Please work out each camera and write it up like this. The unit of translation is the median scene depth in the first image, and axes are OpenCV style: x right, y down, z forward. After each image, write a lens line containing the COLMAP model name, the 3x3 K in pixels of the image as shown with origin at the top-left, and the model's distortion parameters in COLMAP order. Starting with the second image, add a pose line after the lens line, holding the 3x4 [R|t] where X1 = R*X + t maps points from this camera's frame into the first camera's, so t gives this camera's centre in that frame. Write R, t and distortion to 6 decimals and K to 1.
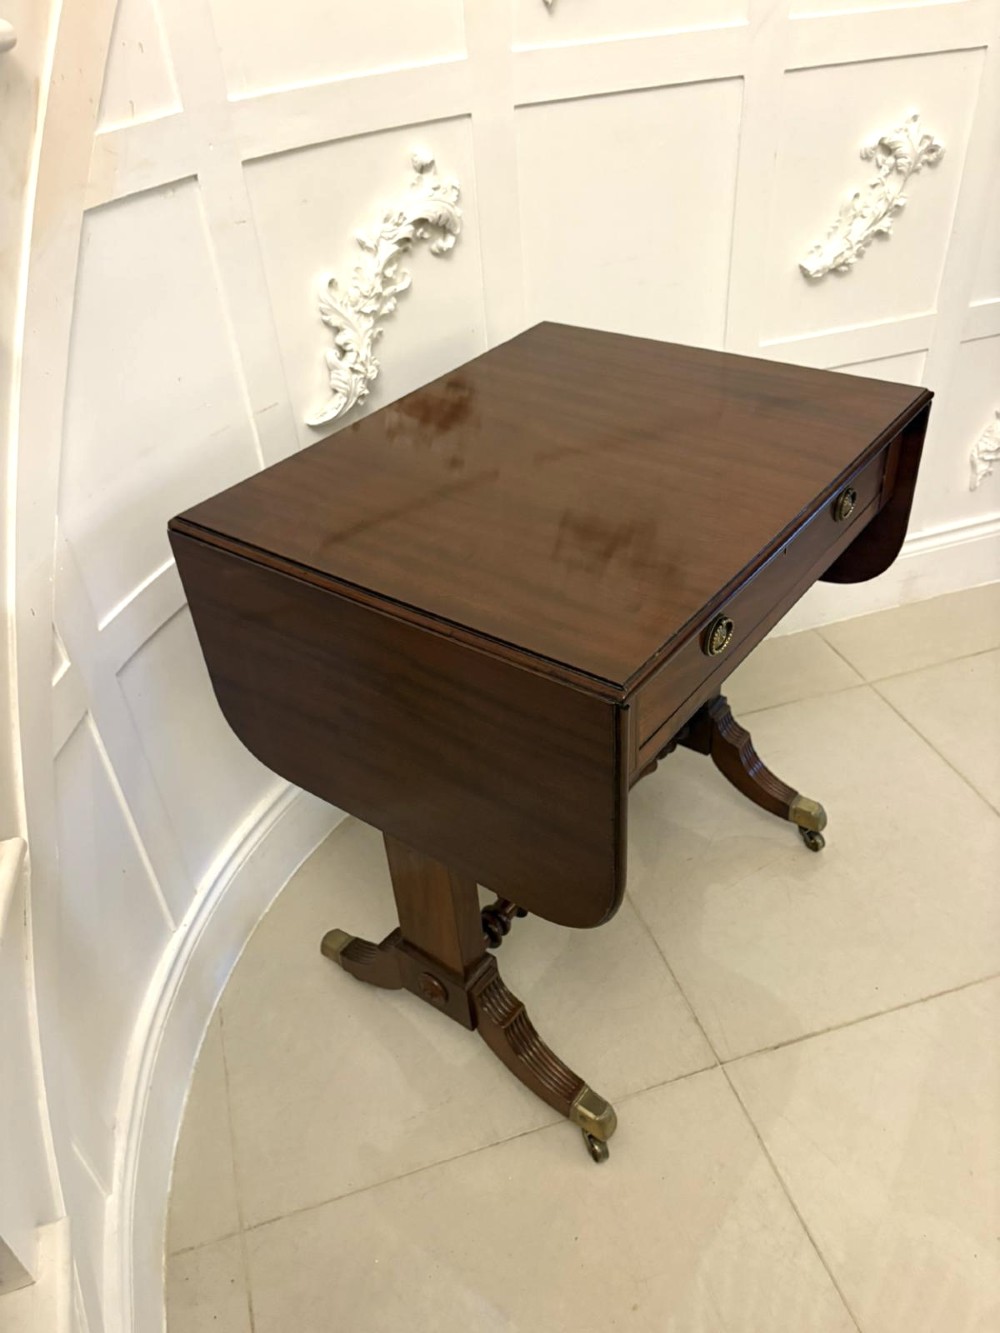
lens RADIAL K [[1024.2, 0, 509.7], [0, 1024.2, 667.3], [0, 0, 1]] dist [0.035858, -0.024347]
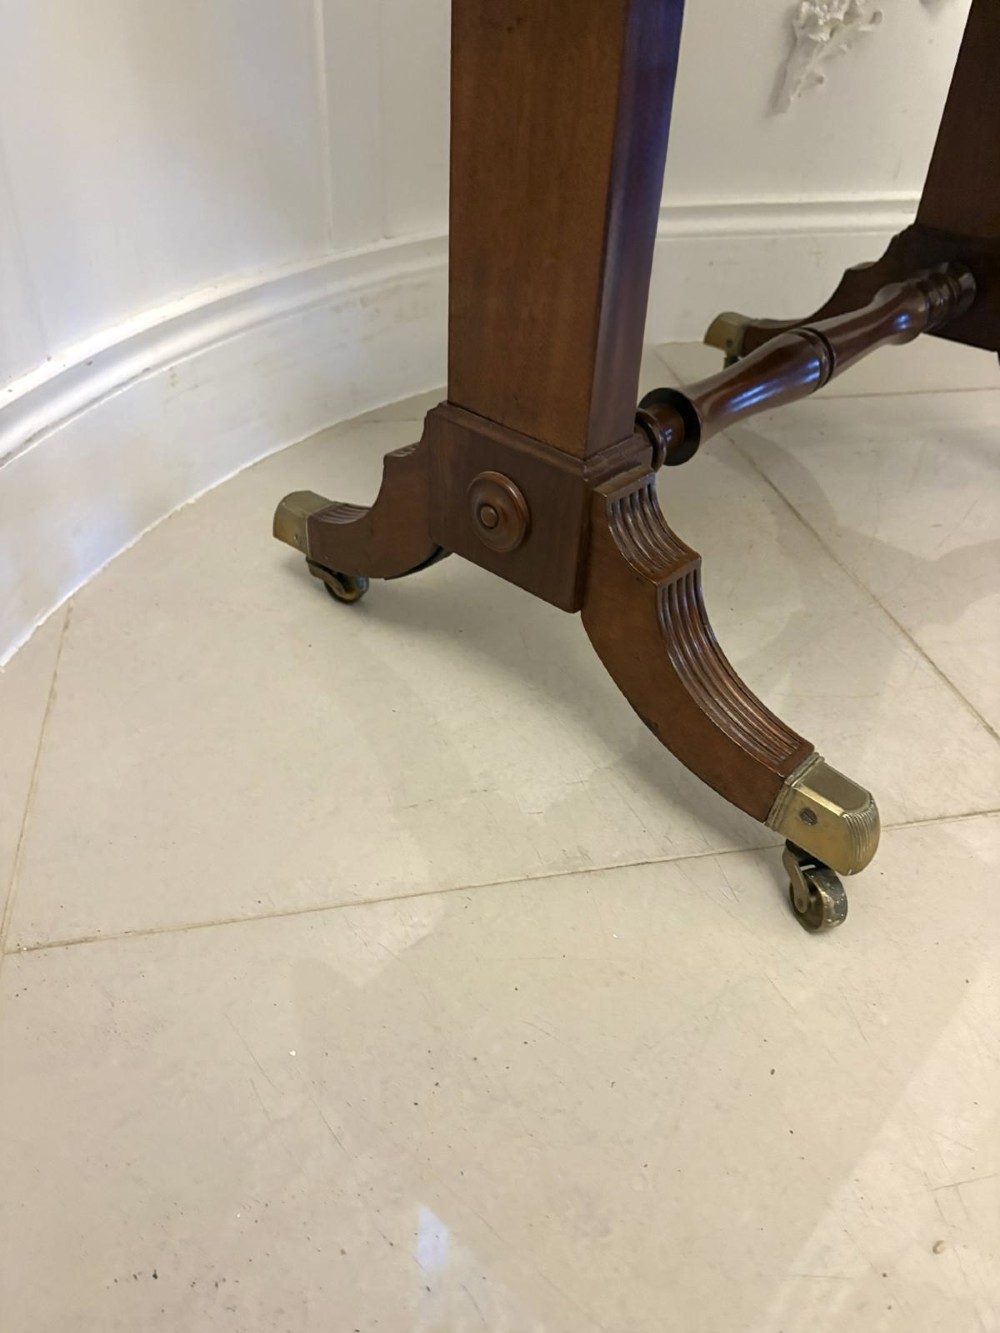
lens RADIAL K [[1024.2, 0, 496.7], [0, 1024.2, 663.0], [0, 0, 1]] dist [0.035858, -0.024347]
pose [[0.990100, 0.139169, -0.018266, -0.052708], [-0.139099, 0.990266, 0.005040, 0.345901], [0.018790, -0.002449, 0.999820, 0.501699]]
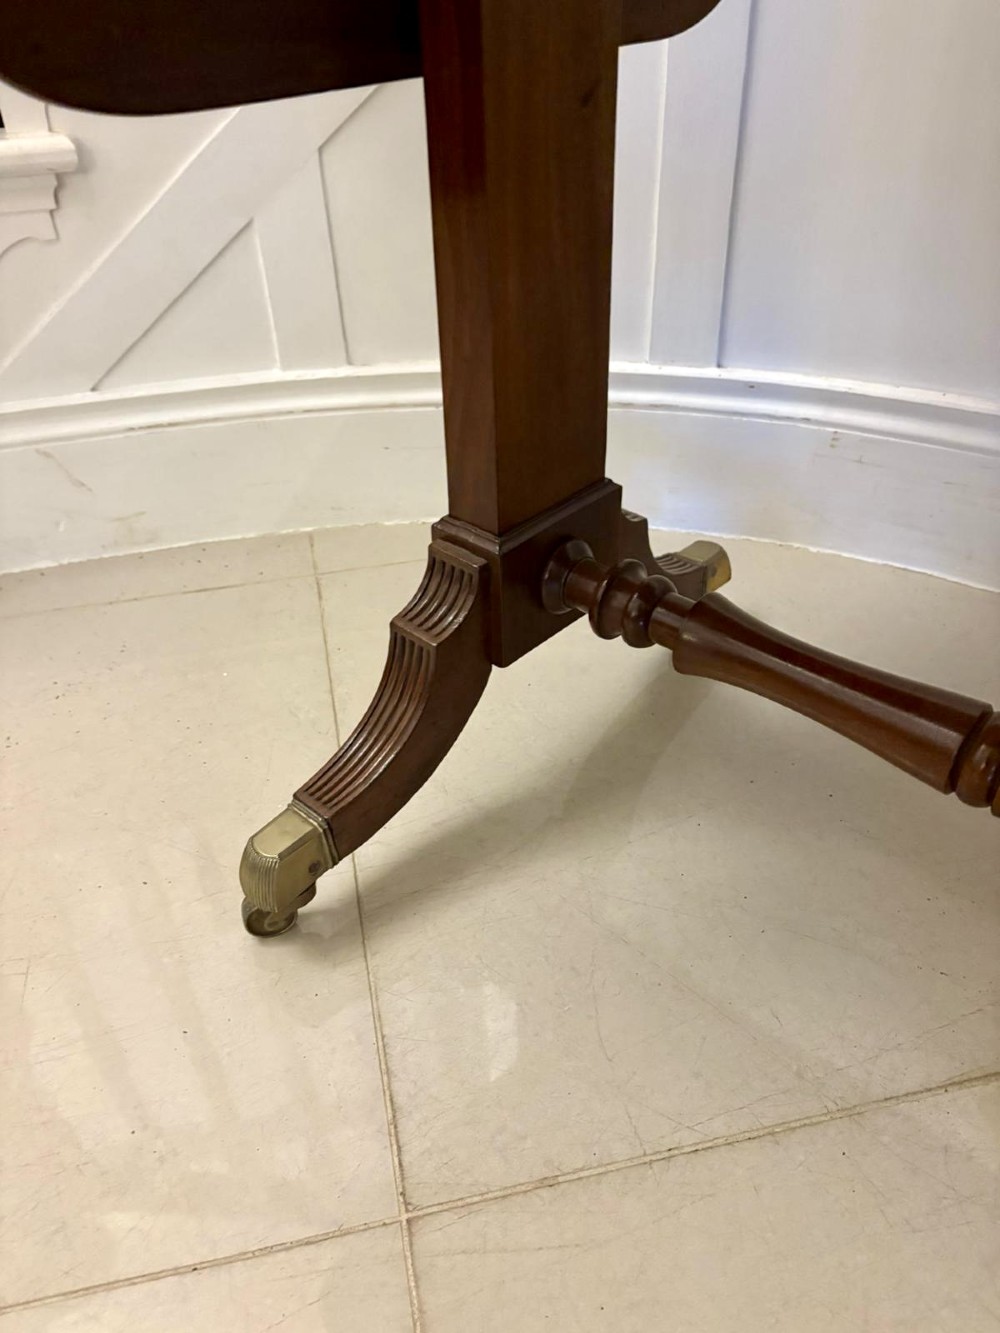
lens RADIAL K [[1024.2, 0, 506.6], [0, 1024.2, 678.7], [0, 0, 1]] dist [0.035858, -0.024347]
pose [[-0.086989, 0.650372, -0.754618, 0.346682], [-0.574659, 0.585999, 0.571290, 0.038567], [0.813757, 0.483344, 0.322767, 0.795425]]
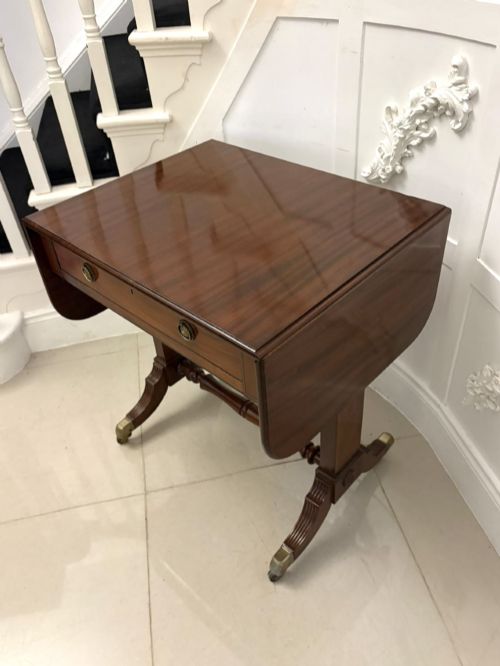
lens RADIAL K [[553.1, 0, 244.5], [0, 553.1, 323.5], [0, 0, 1]] dist [0.078150, -0.009407]
pose [[-0.111383, 0.676350, -0.728110, 0.751008], [-0.527997, 0.580428, 0.619937, -0.599619], [0.841910, 0.453491, 0.292461, 0.666370]]
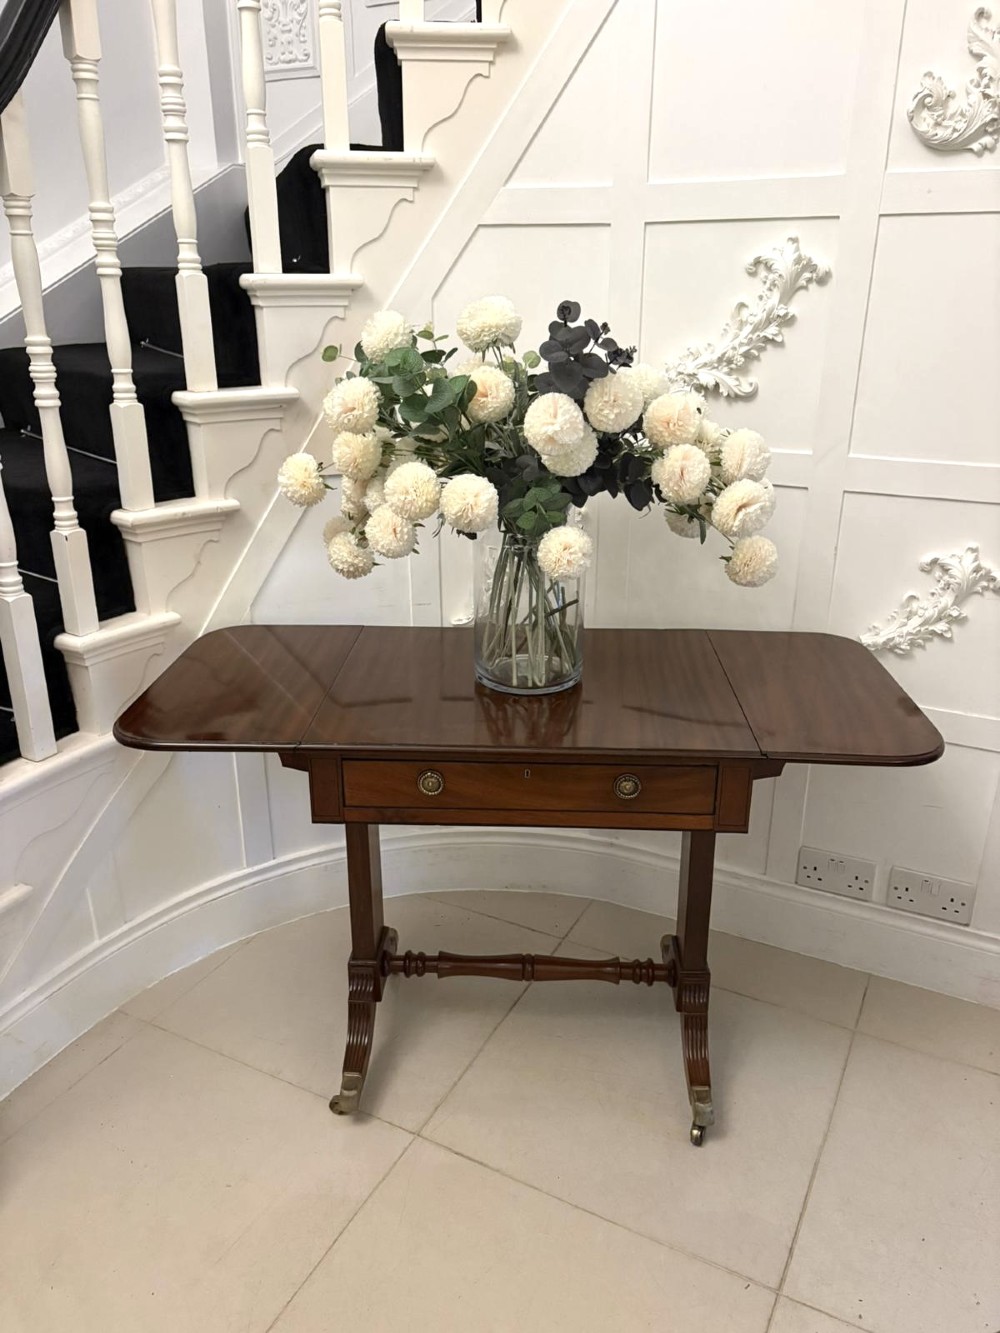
lens RADIAL K [[1024.2, 0, 492.0], [0, 1024.2, 682.0], [0, 0, 1]] dist [0.035858, -0.024347]
pose [[0.700974, 0.316729, -0.638997, 0.906985], [-0.461429, 0.884588, -0.067724, -0.079664], [0.543800, 0.342325, 0.766222, -0.150851]]
